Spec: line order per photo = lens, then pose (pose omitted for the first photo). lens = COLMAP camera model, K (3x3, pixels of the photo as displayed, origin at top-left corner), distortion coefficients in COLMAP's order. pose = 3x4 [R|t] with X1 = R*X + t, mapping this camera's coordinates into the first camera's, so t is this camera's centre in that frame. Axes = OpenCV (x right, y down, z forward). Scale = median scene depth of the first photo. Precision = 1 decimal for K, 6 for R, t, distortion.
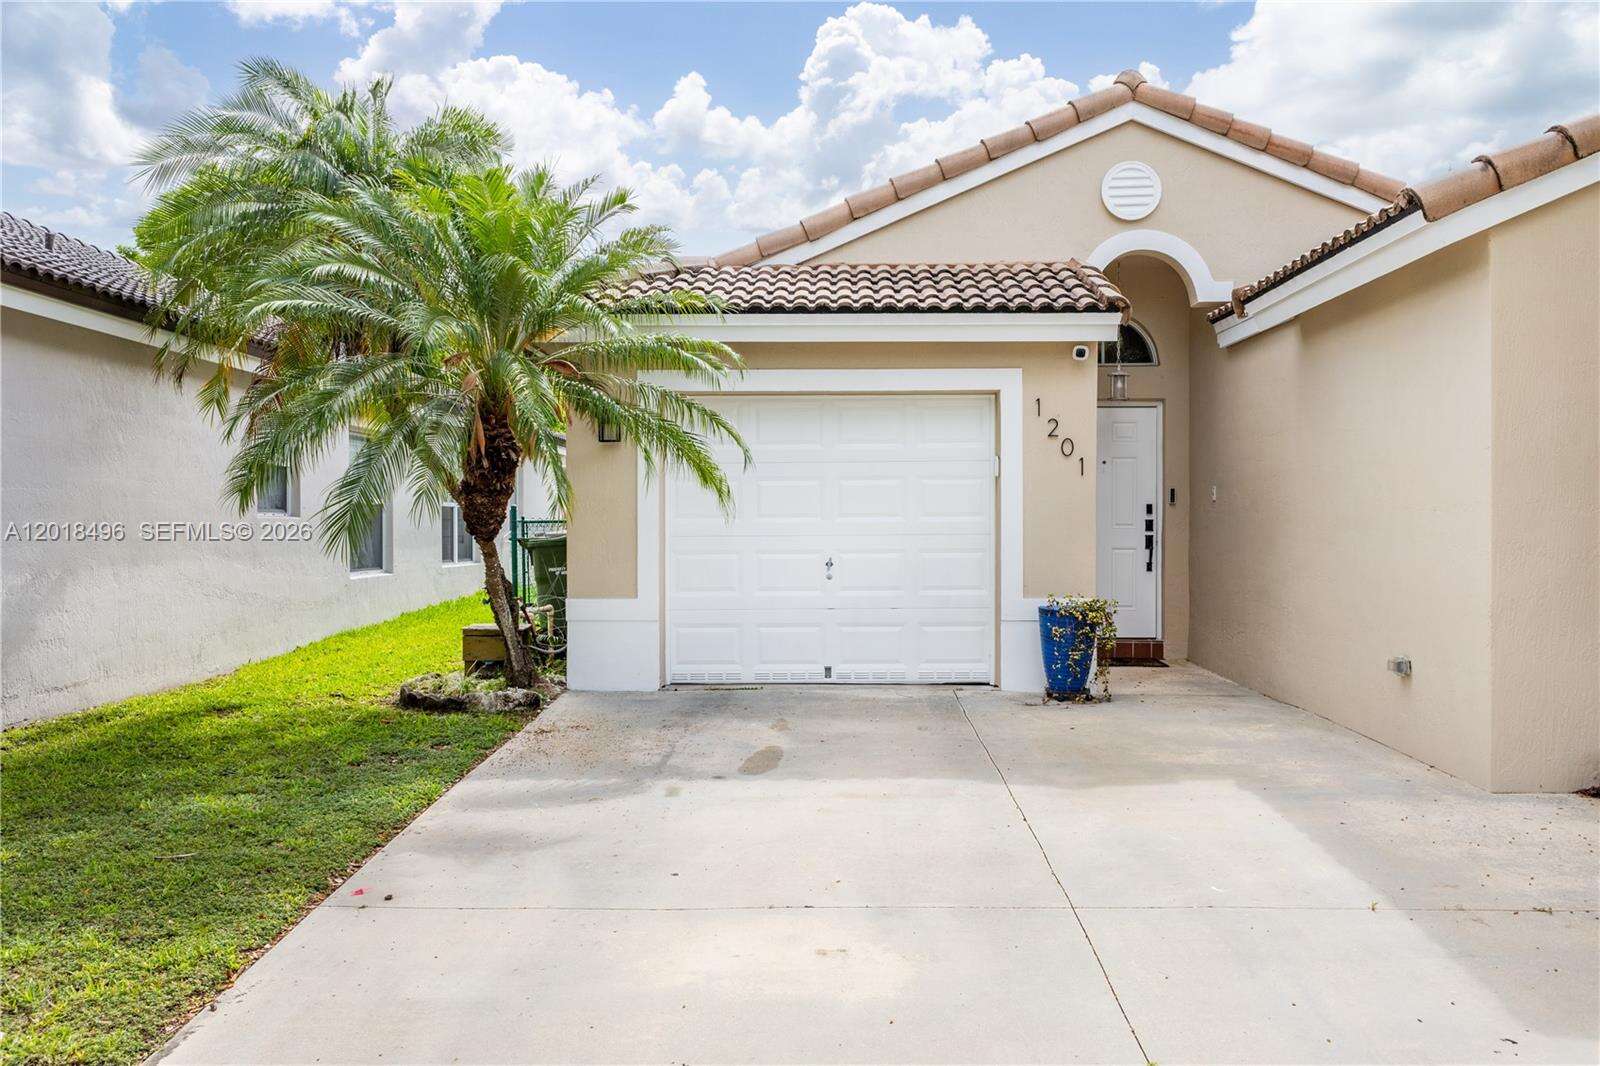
lens RADIAL K [[1310.3, 0, 807.5], [0, 1310.3, 528.2], [0, 0, 1]] dist [0.017974, -0.018845]
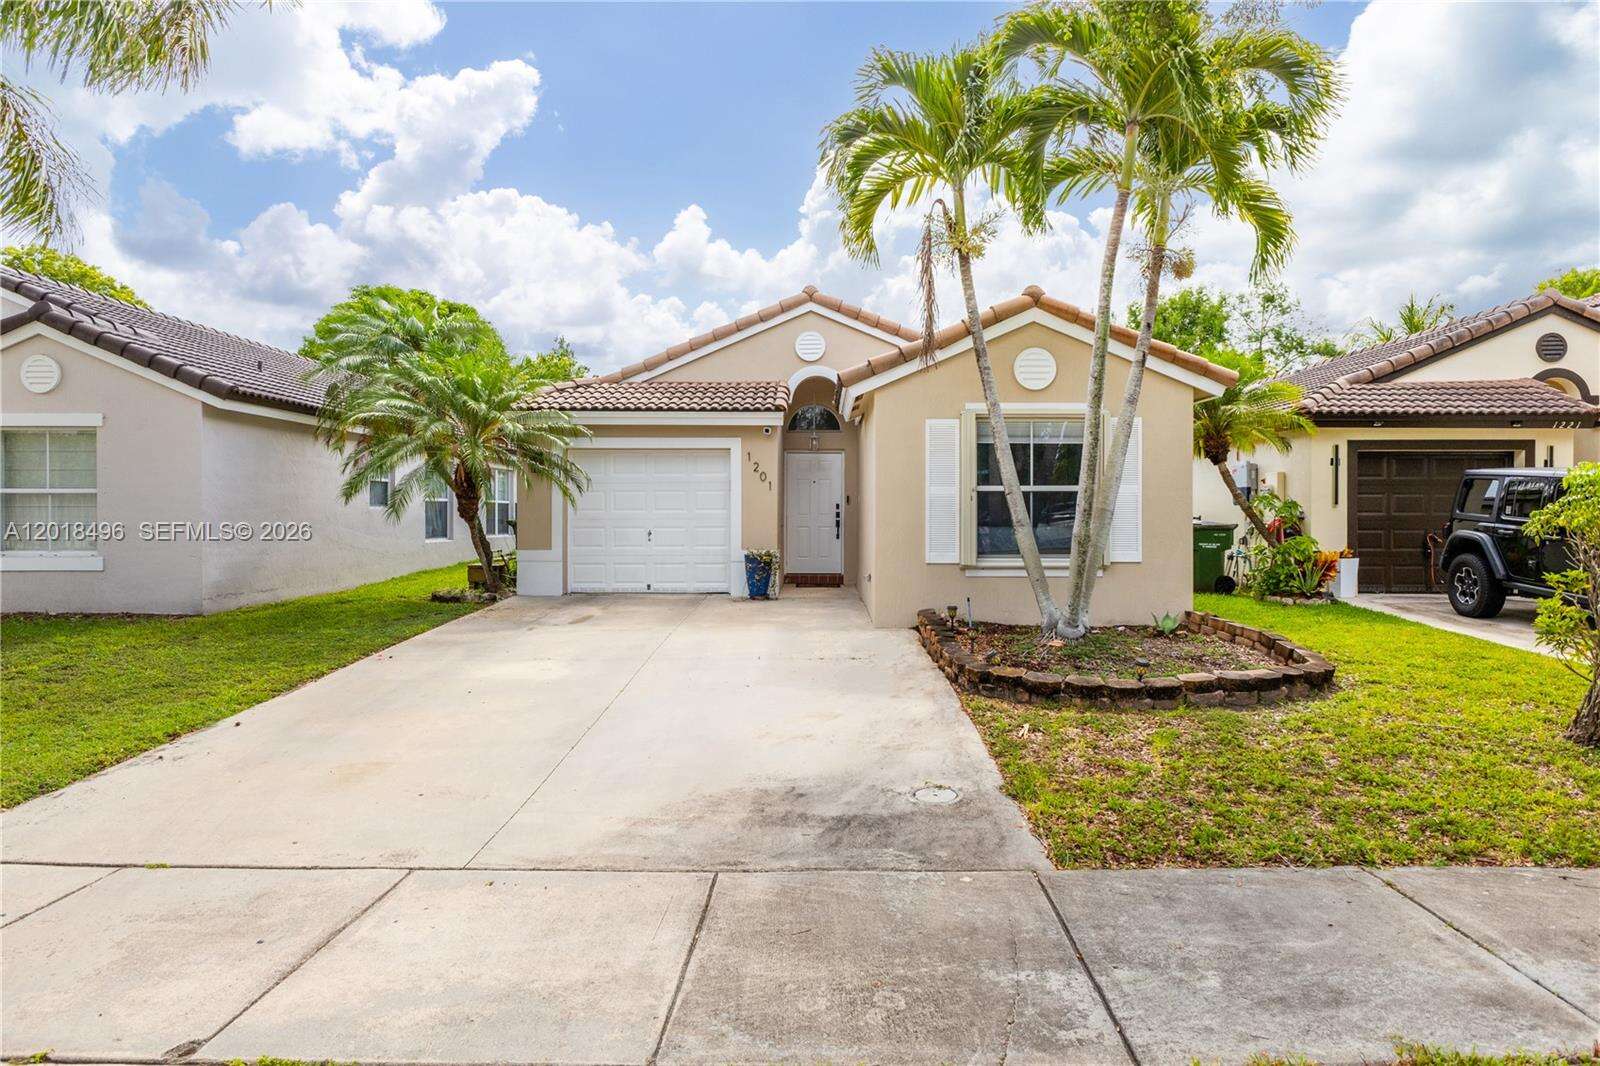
lens RADIAL K [[922.9, 0, 810.9], [0, 922.9, 514.4], [0, 0, 1]] dist [0.006285, -0.001249]
pose [[0.999928, 0.002515, 0.011760, 0.251763], [-0.002486, 0.999994, -0.002536, 0.001028], [-0.011766, 0.002506, 0.999928, -0.429606]]
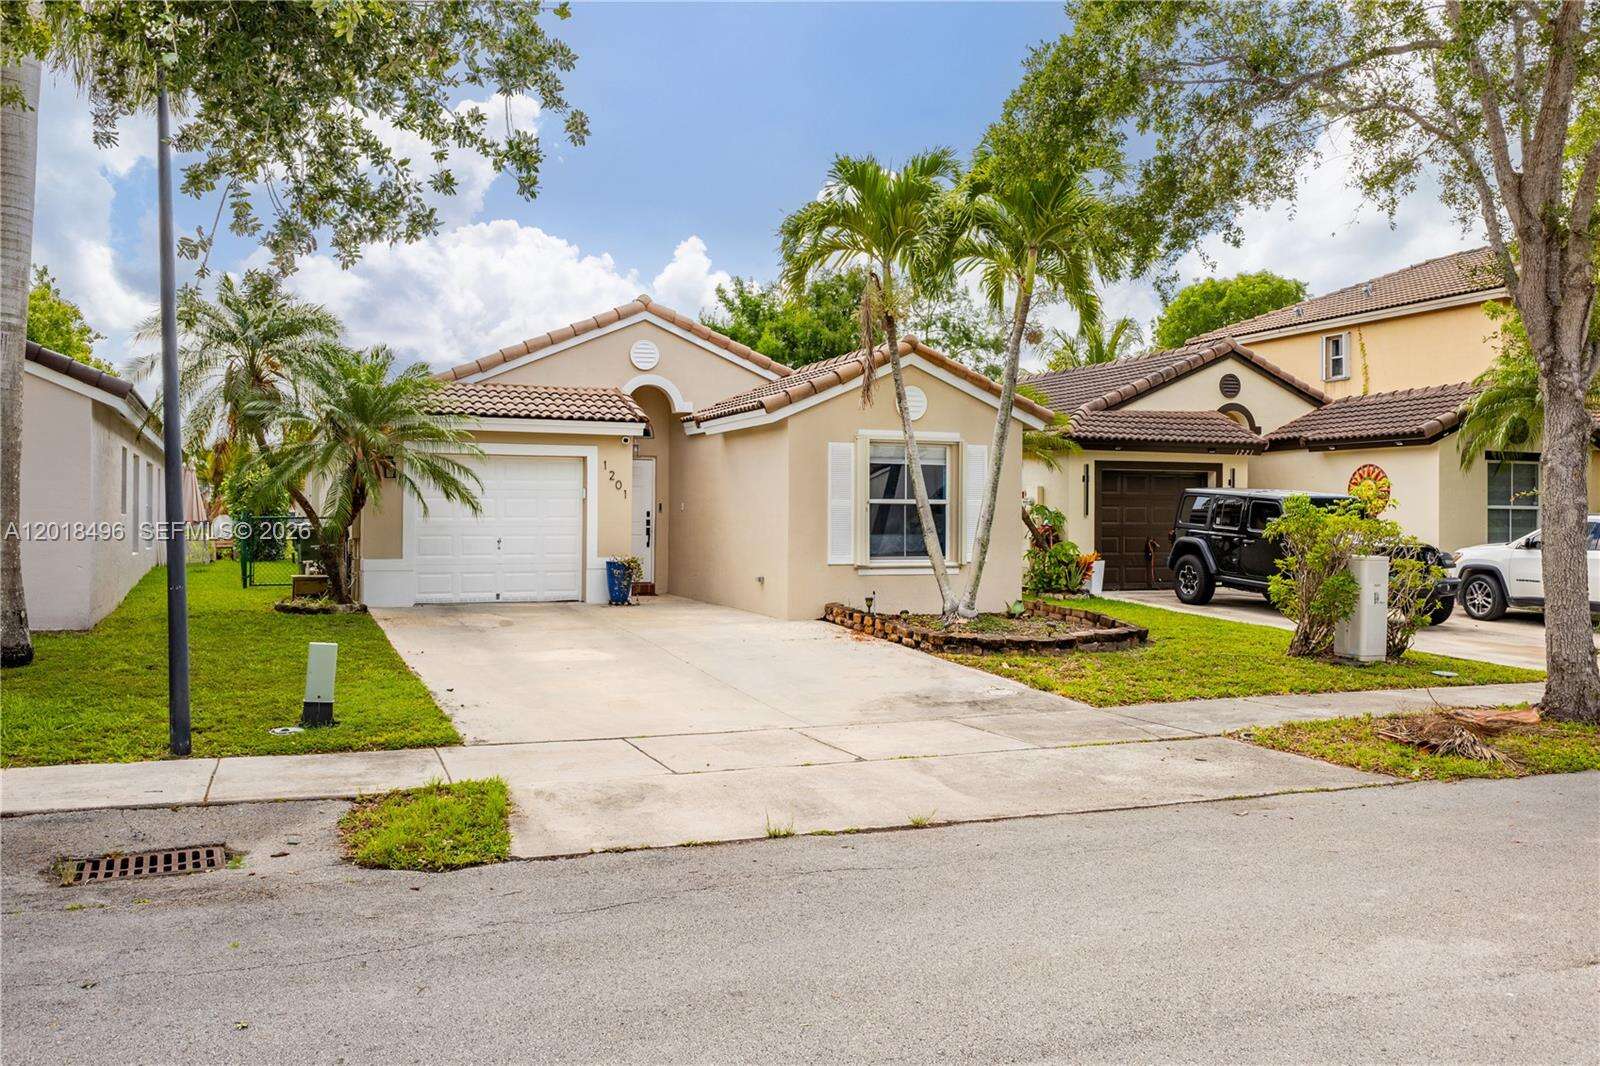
lens RADIAL K [[1310.3, 0, 756.3], [0, 1310.3, 517.1], [0, 0, 1]] dist [0.017974, -0.018845]
pose [[0.925781, 0.006752, 0.378000, -0.378468], [-0.004208, 0.999963, -0.007555, 0.004247], [-0.378036, 0.005403, 0.925775, -0.988429]]
